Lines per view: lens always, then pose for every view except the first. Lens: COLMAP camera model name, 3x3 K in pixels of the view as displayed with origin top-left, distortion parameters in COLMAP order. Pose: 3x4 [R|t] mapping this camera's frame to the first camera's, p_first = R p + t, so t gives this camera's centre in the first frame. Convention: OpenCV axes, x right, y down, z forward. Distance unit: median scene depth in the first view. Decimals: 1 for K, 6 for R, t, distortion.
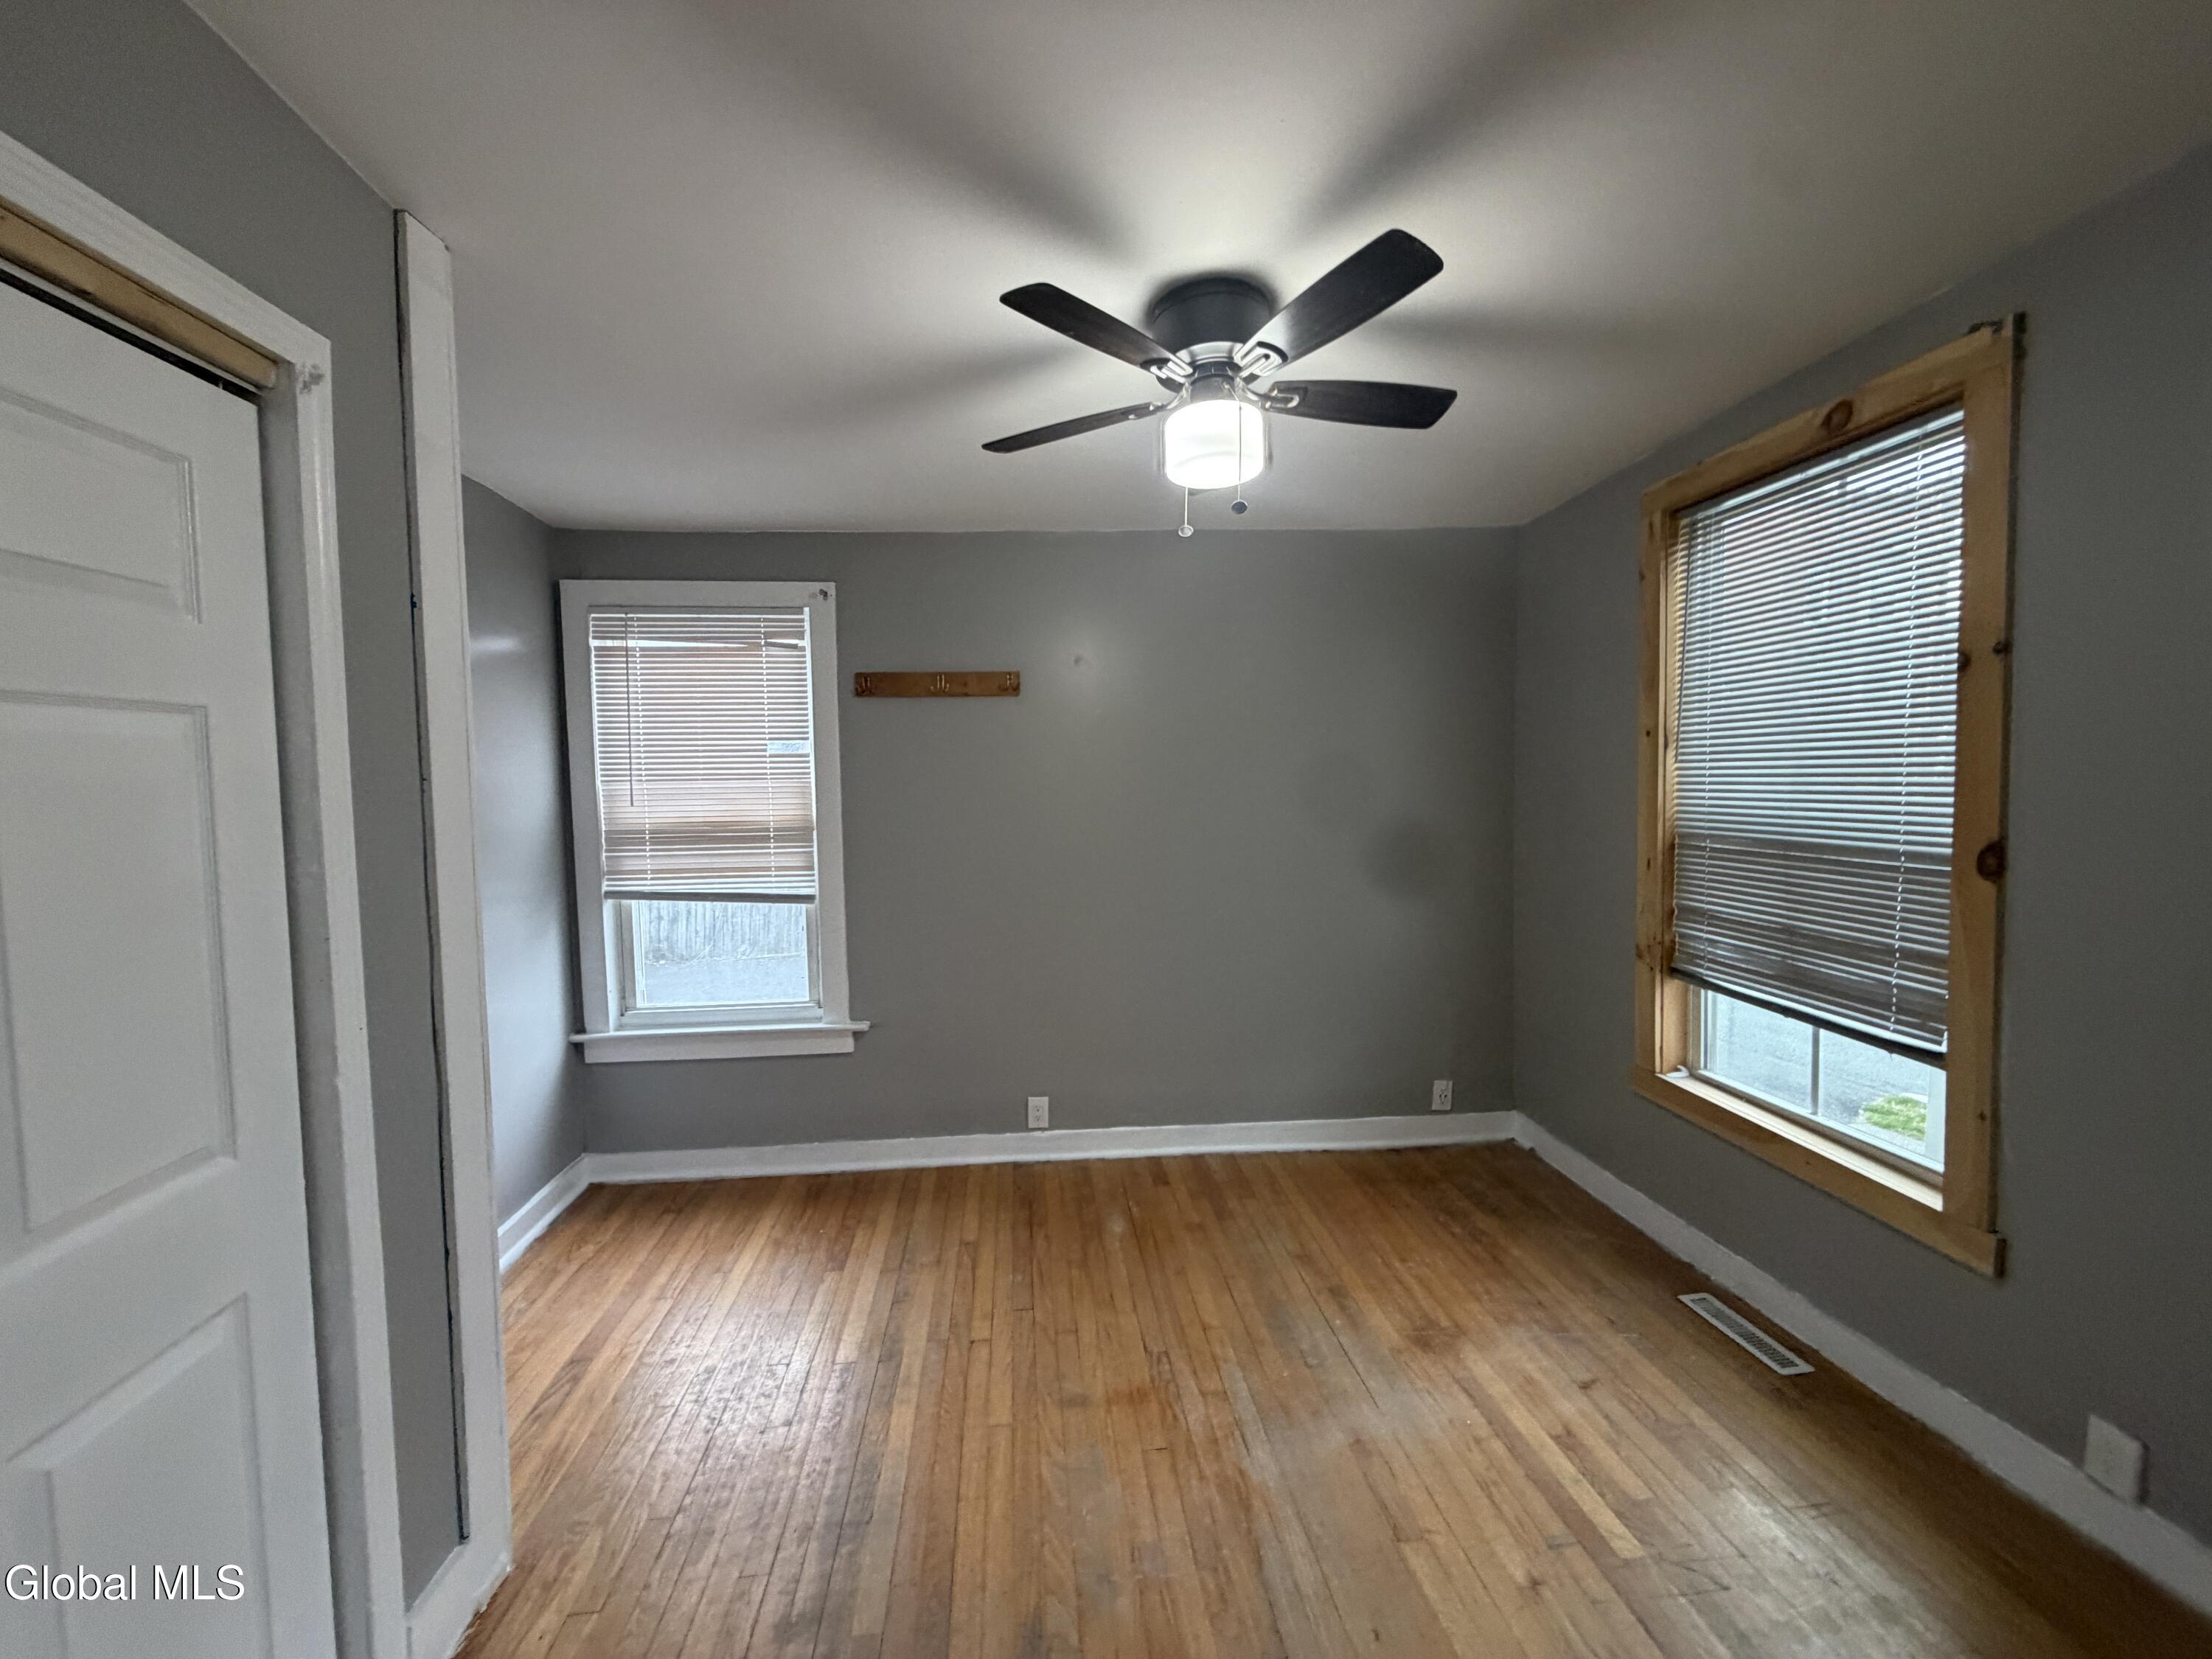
lens RADIAL K [[877.9, 0, 1099.9], [0, 877.9, 827.6], [0, 0, 1]] dist [-0.000698, 0.000215]
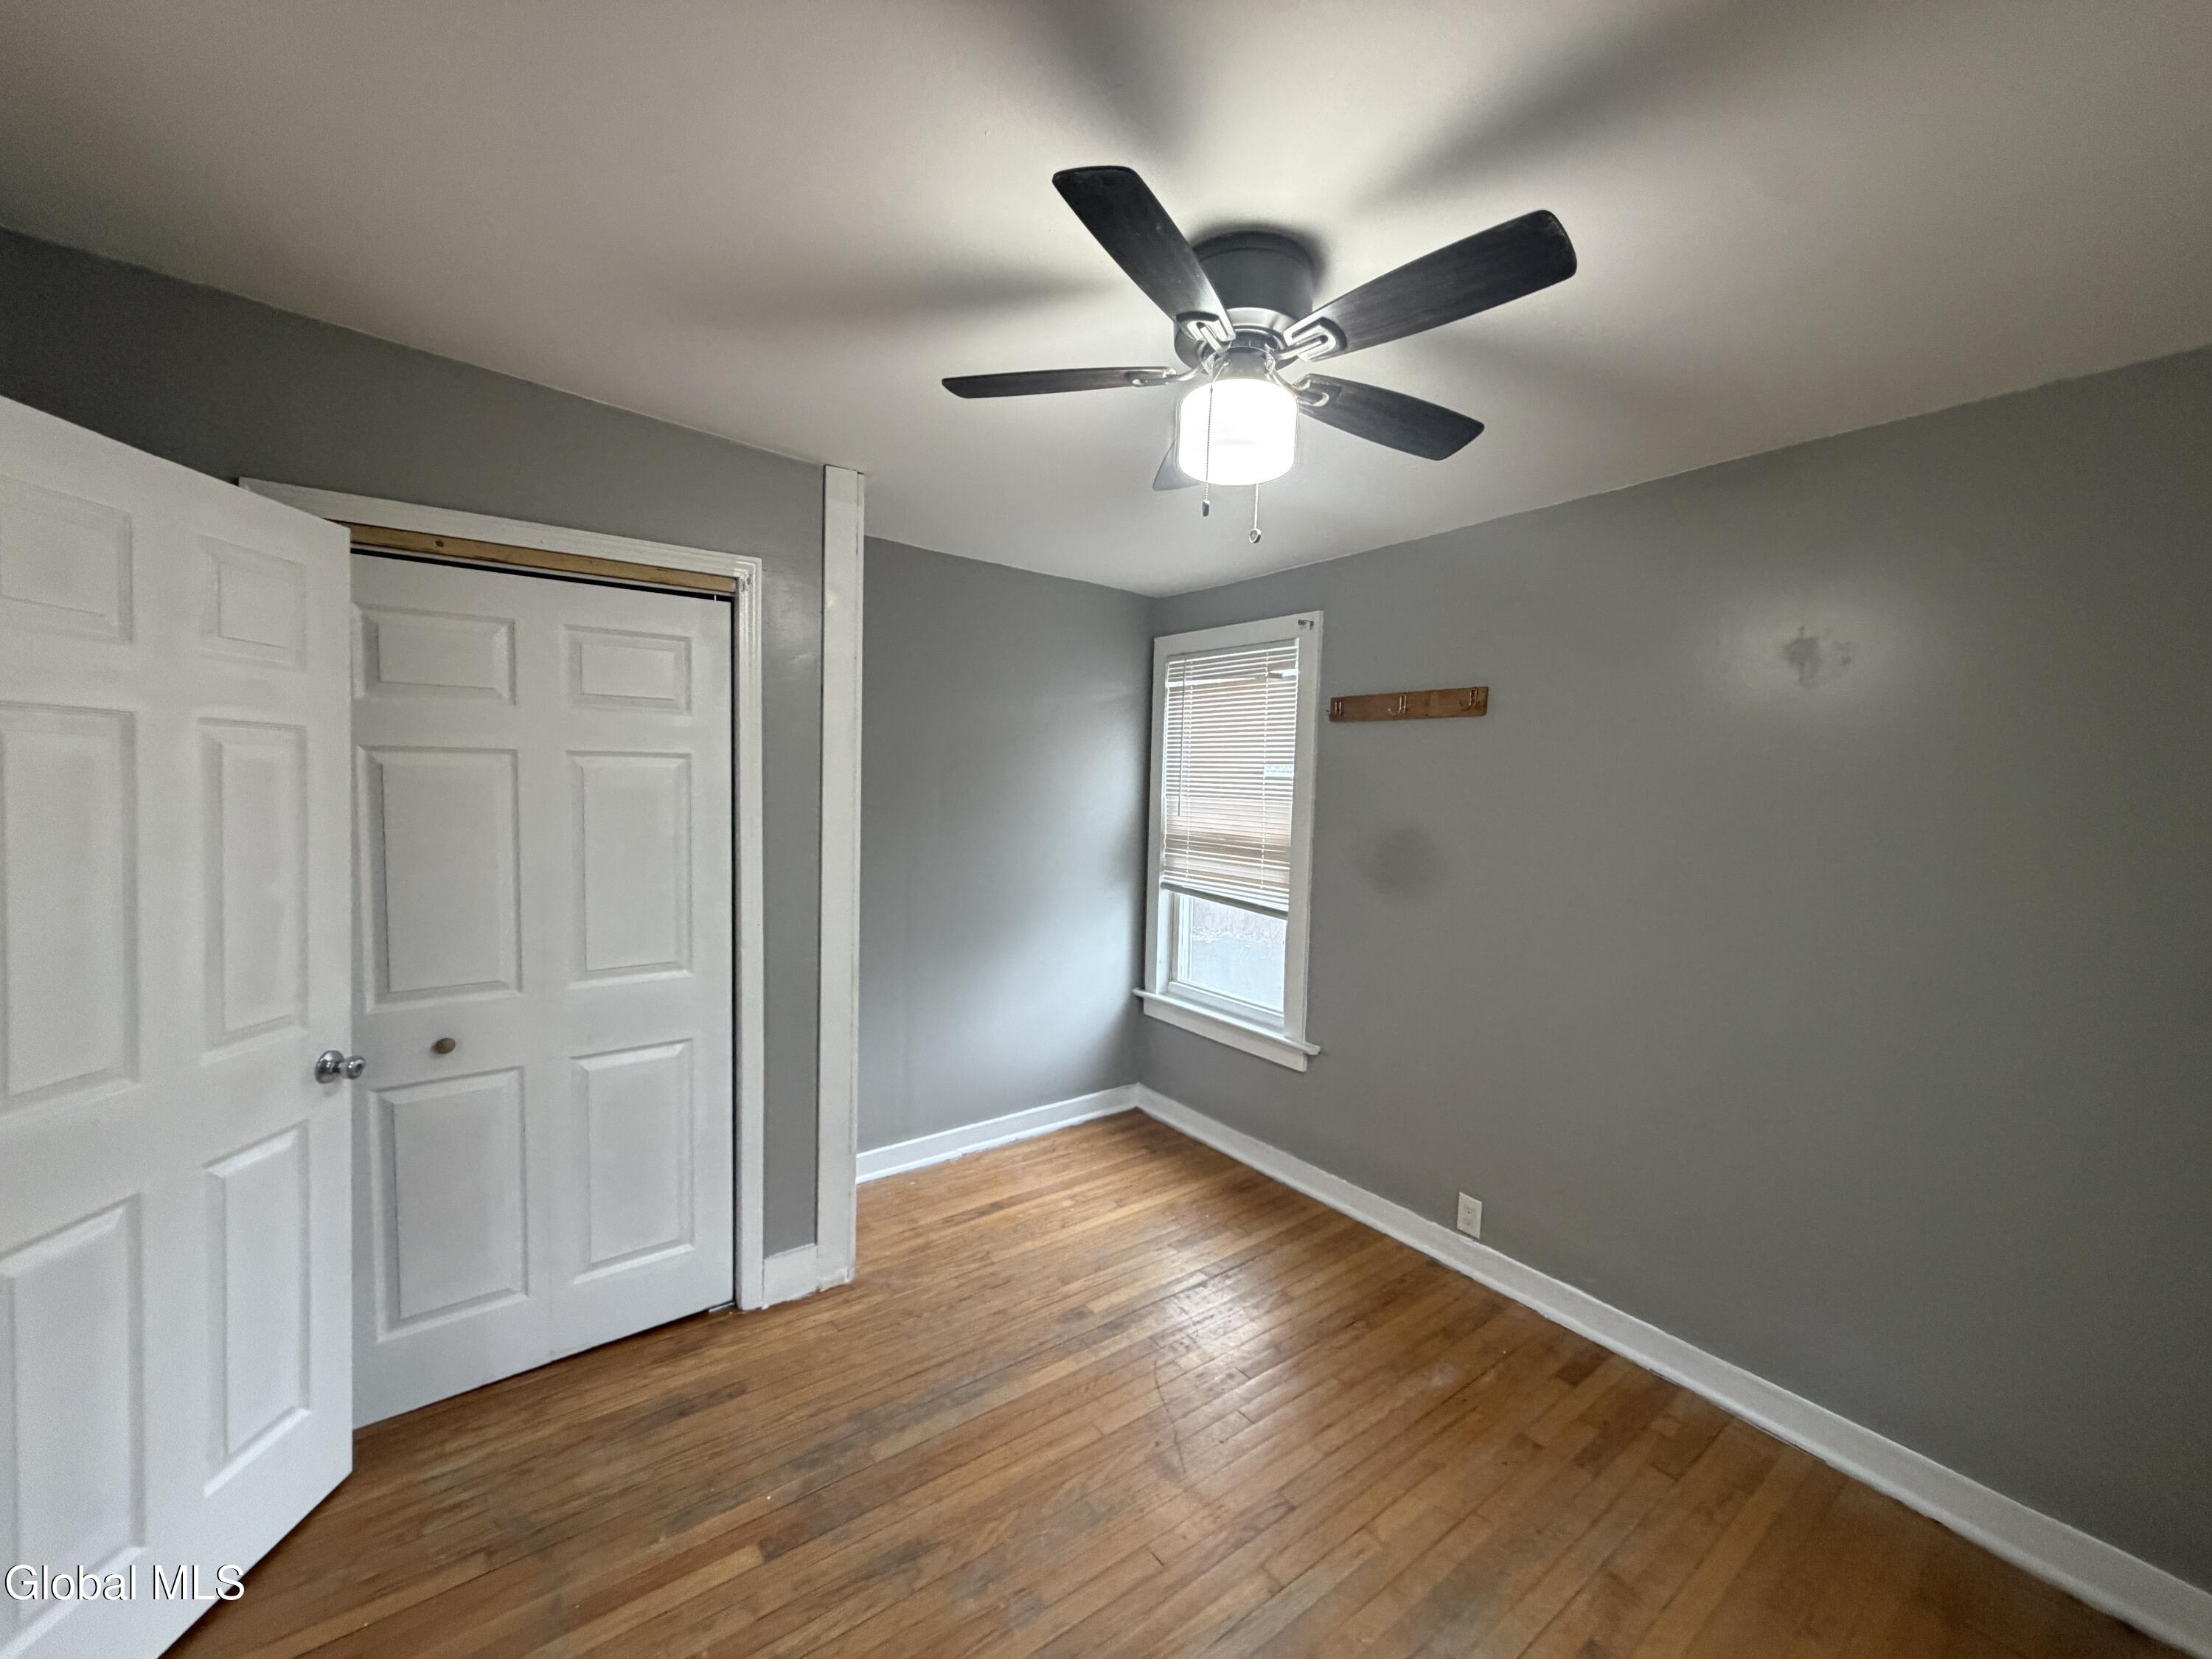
lens RADIAL K [[877.9, 0, 1099.9], [0, 877.9, 827.6], [0, 0, 1]] dist [-0.000698, 0.000215]
pose [[0.518274, 0.076628, -0.851775, 0.464660], [-0.086064, 0.995595, 0.037199, -0.045166], [0.850873, 0.054028, 0.522586, 0.268695]]
